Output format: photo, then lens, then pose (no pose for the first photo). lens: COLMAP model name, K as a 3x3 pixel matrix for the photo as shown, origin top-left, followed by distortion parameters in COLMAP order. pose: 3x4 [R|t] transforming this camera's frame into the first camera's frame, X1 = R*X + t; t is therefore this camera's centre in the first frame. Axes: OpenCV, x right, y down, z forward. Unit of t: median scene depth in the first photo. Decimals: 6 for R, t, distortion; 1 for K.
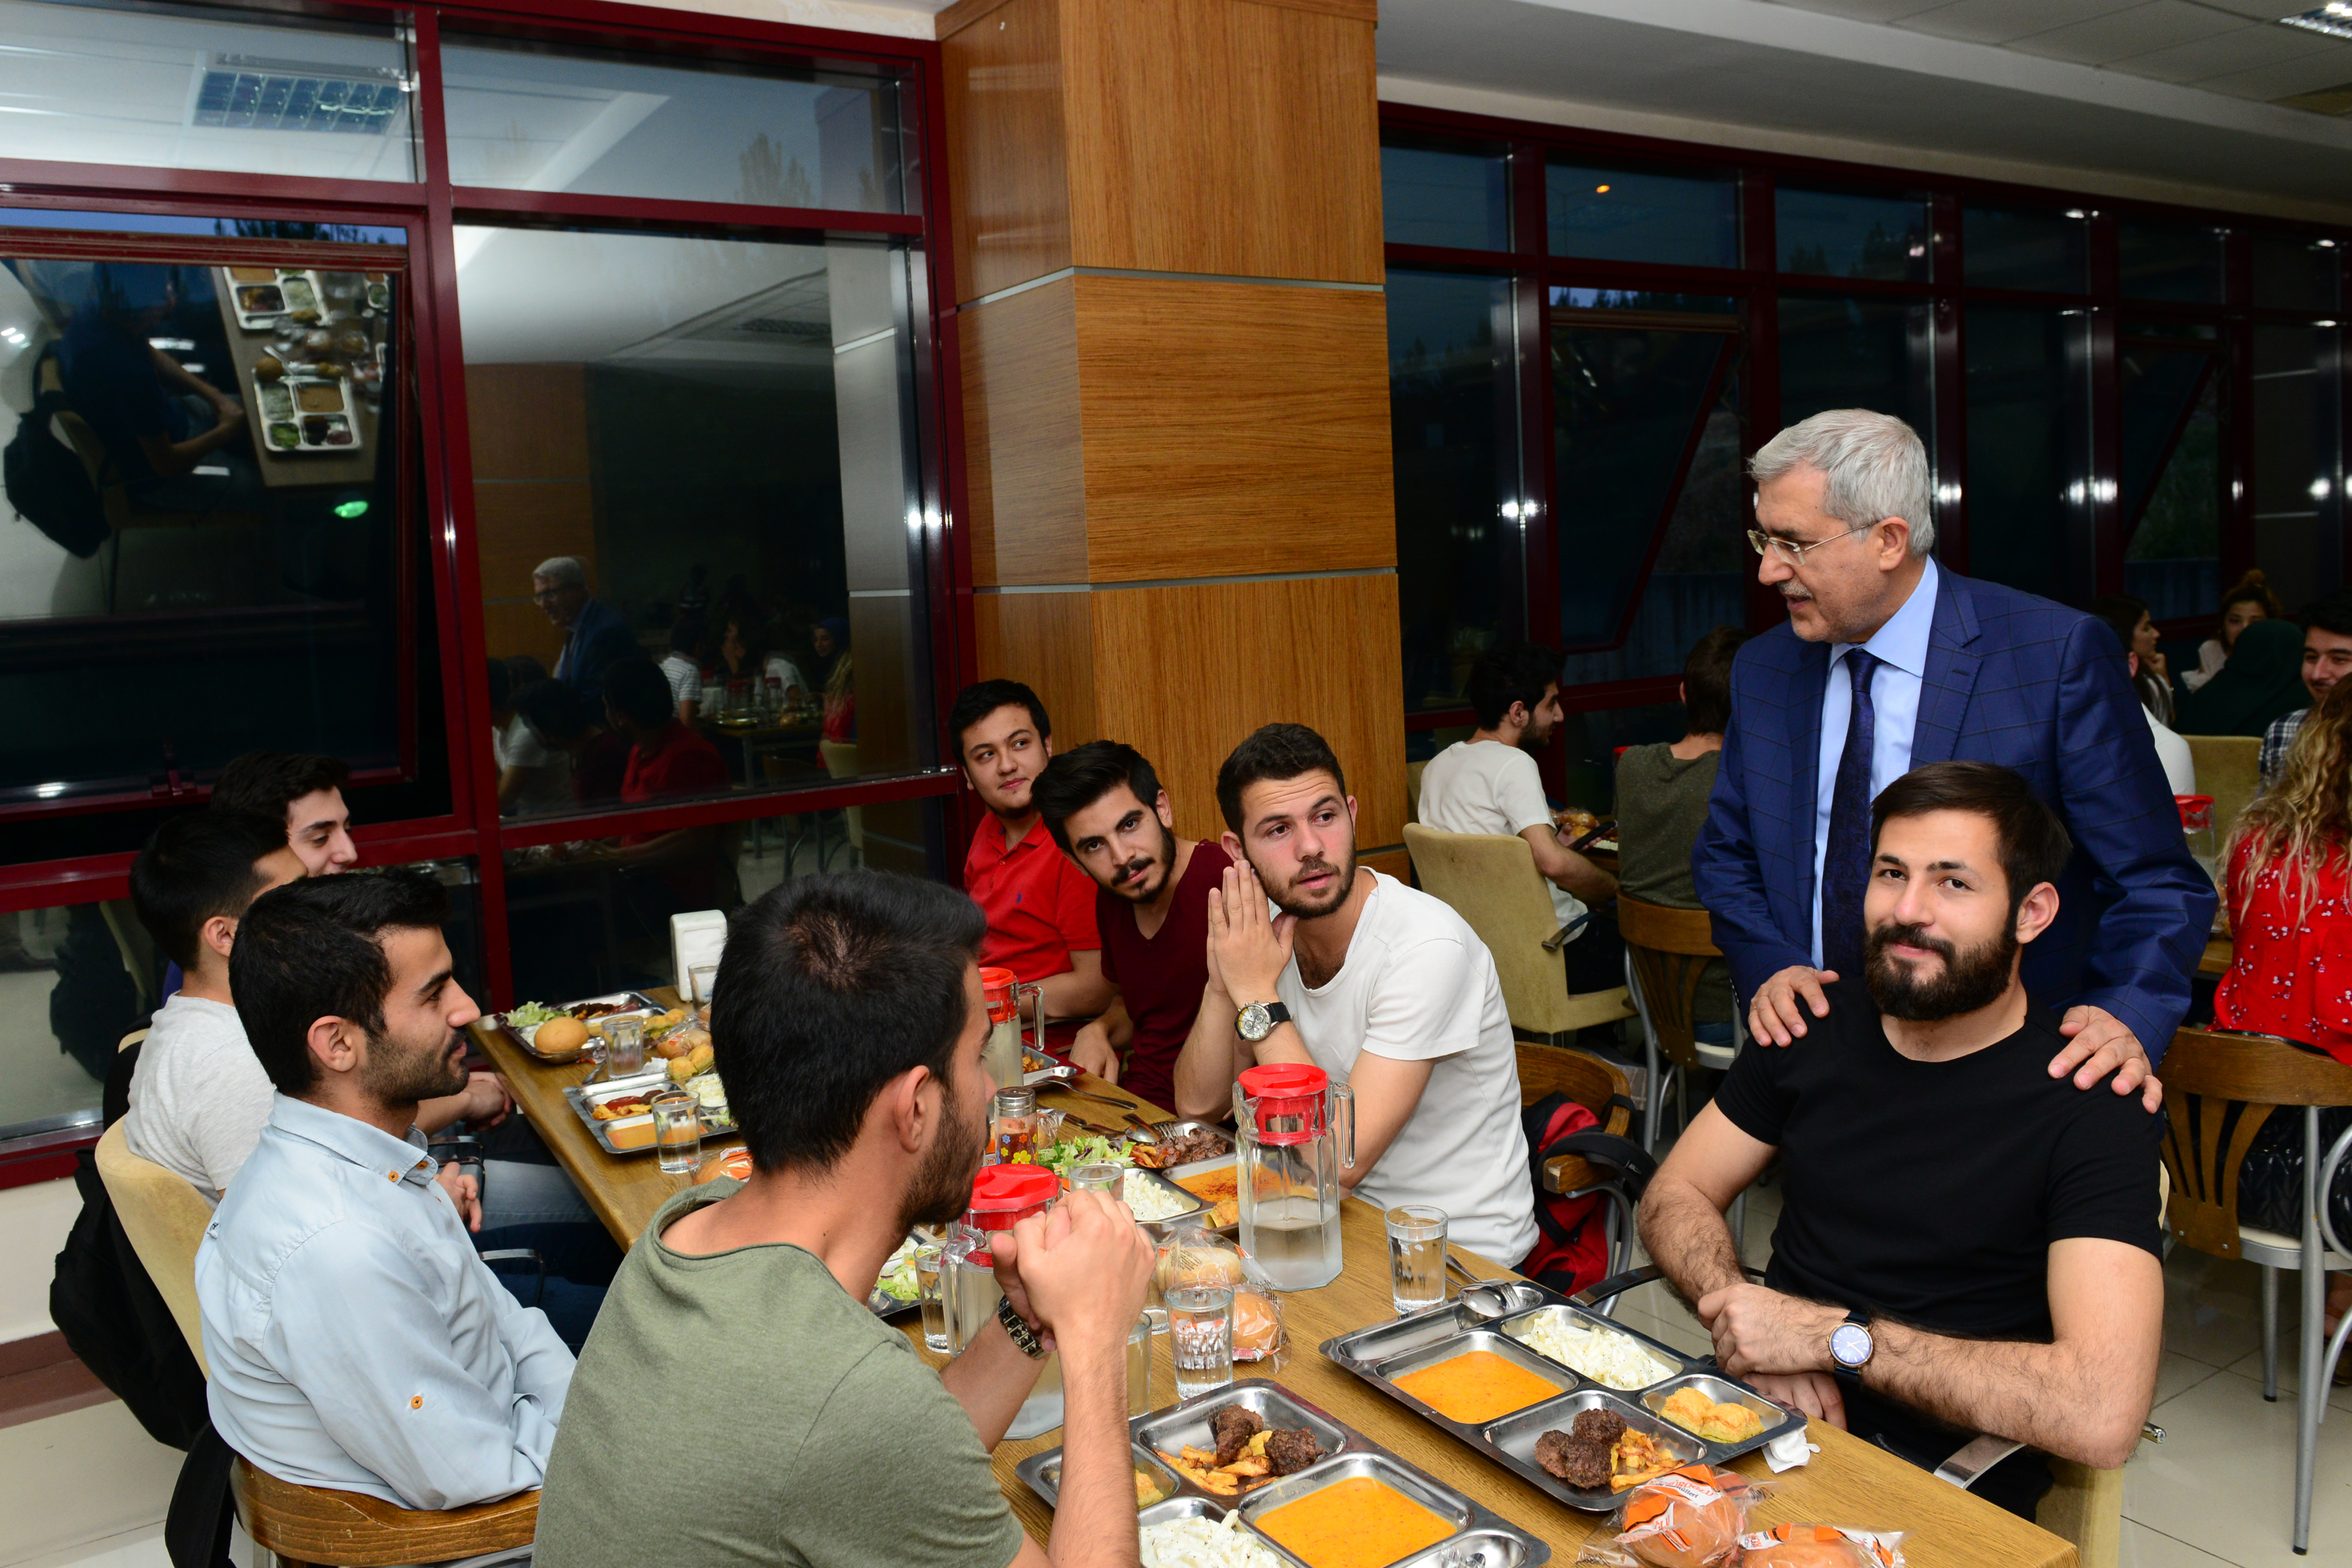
lens RADIAL K [[1668.7, 0, 1176.0], [0, 1668.7, 784.0], [0, 0, 1]] dist [0.000486, 0.000931]
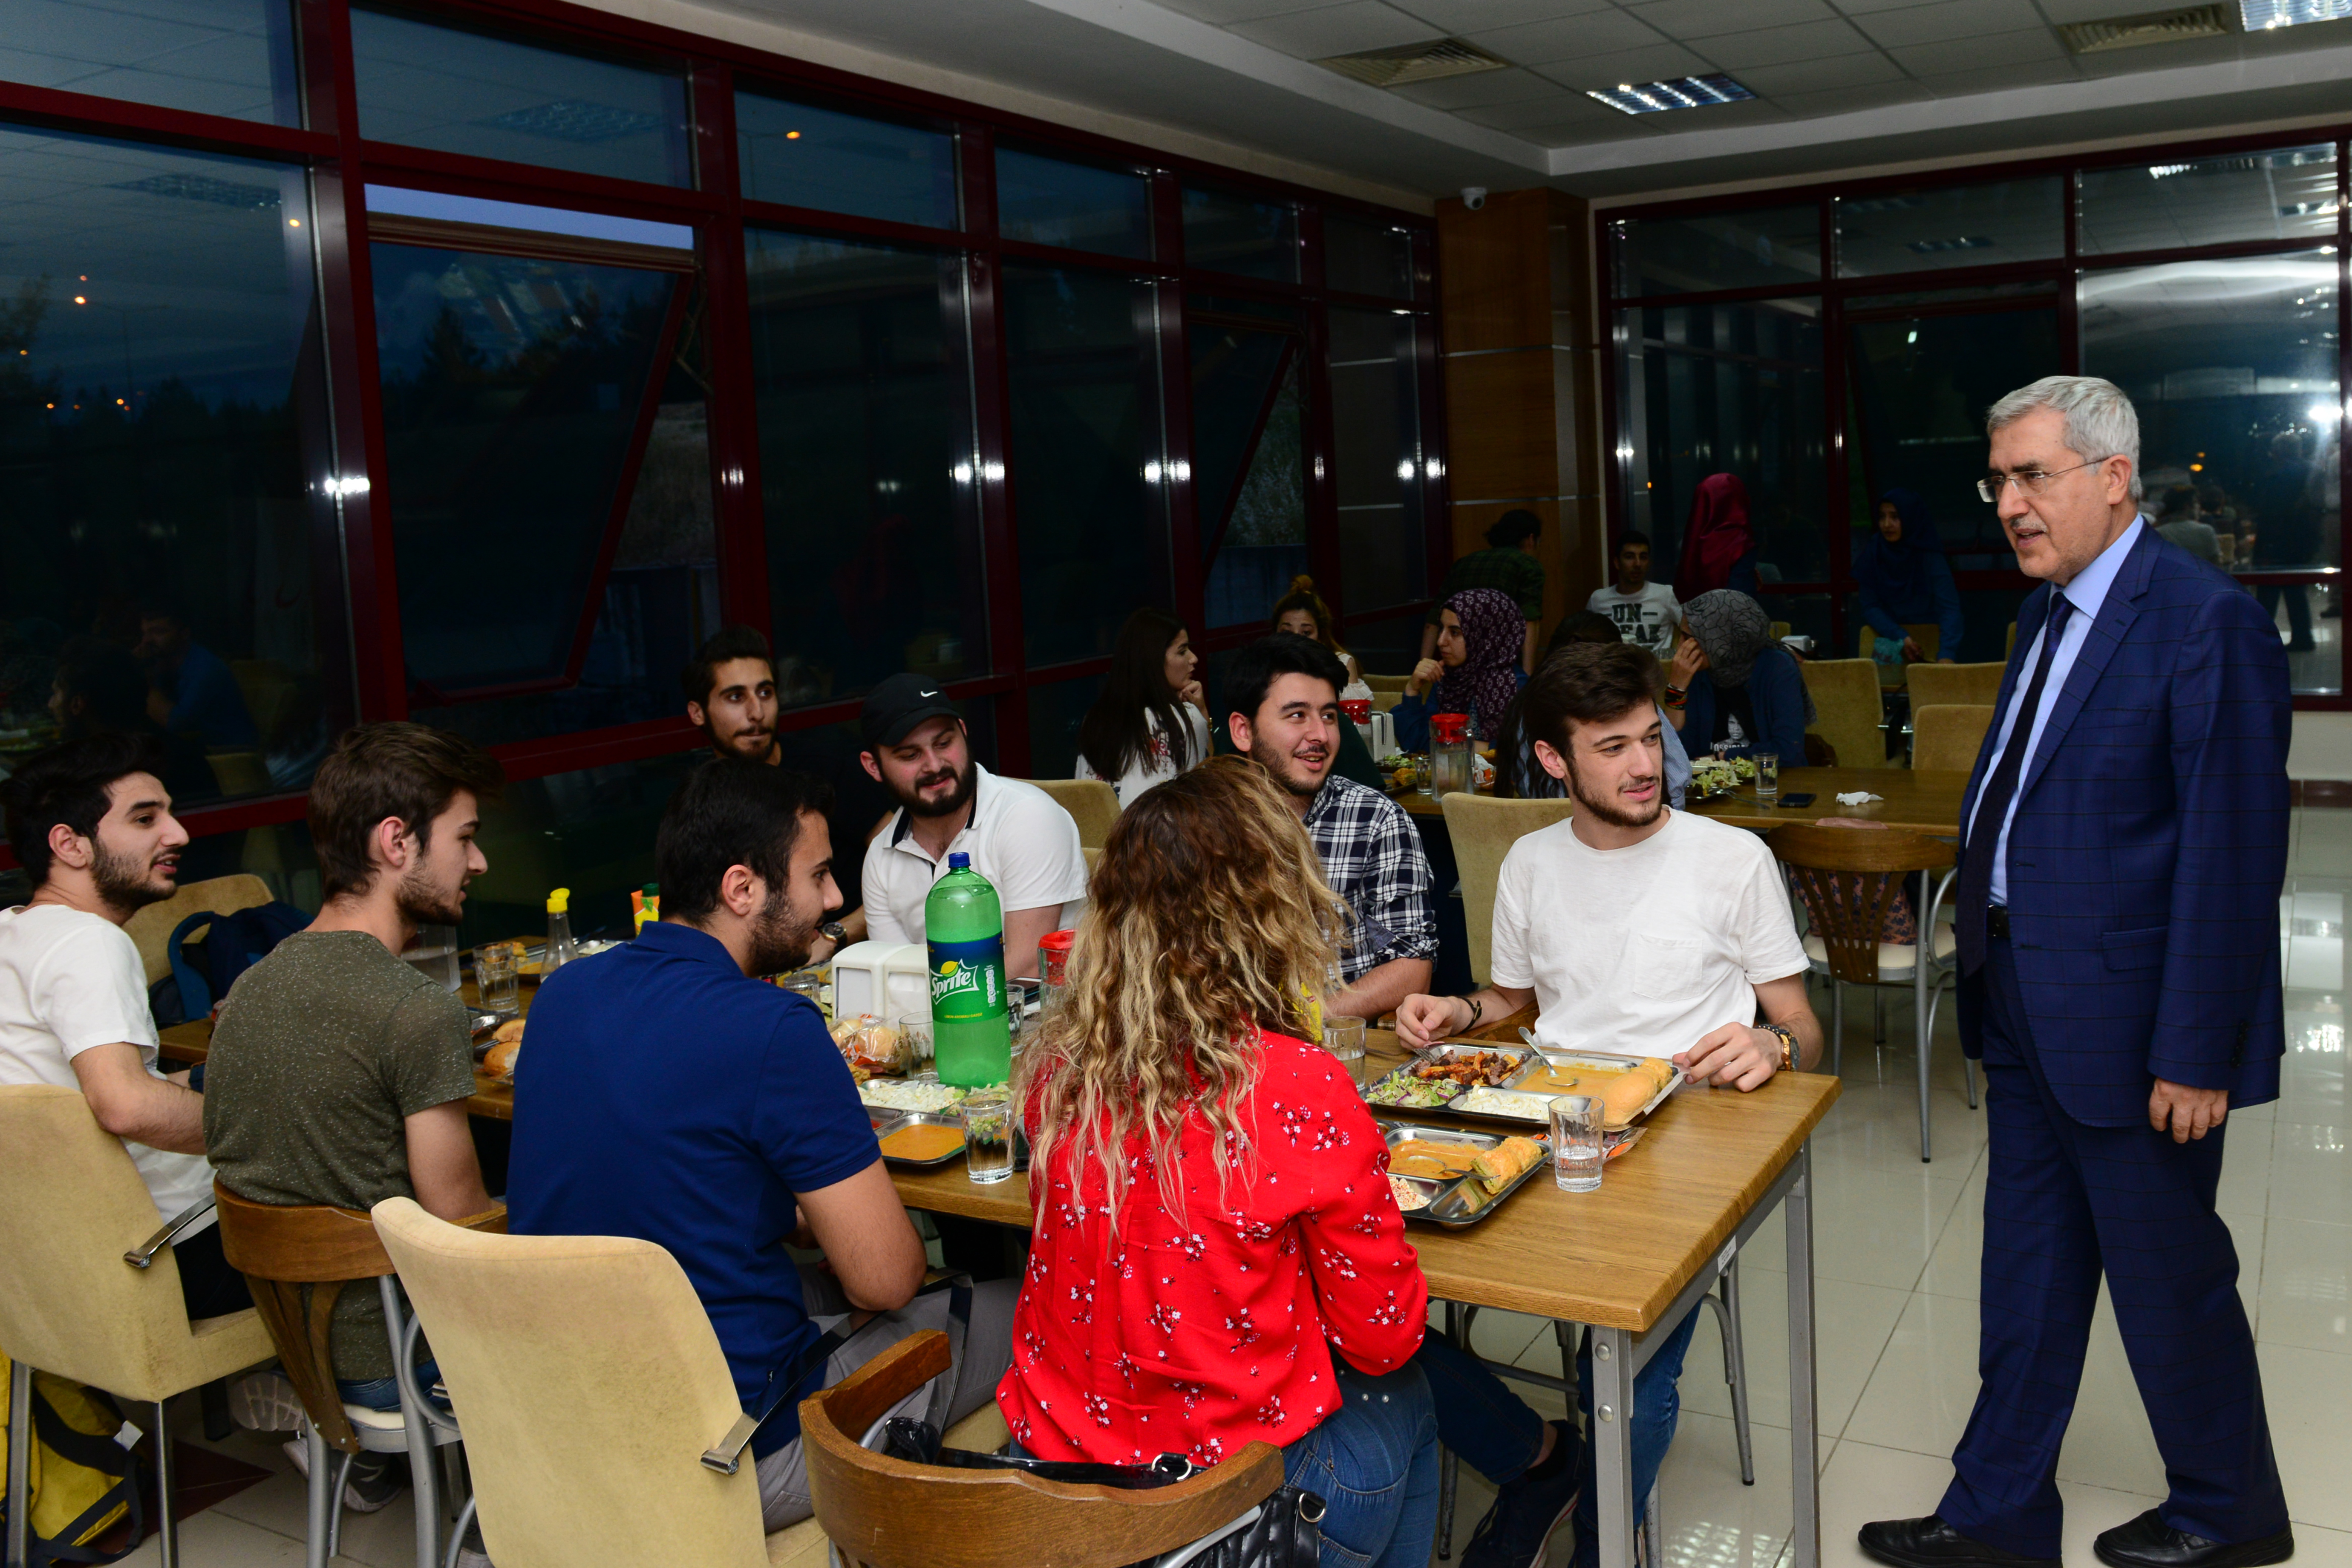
lens RADIAL K [[1668.7, 0, 1176.0], [0, 1668.7, 784.0], [0, 0, 1]] dist [0.000486, 0.000931]
pose [[0.916298, -0.055974, 0.396567, 0.218561], [0.045919, 0.998338, 0.034813, -0.049949], [-0.397857, -0.013689, 0.917345, 0.196315]]
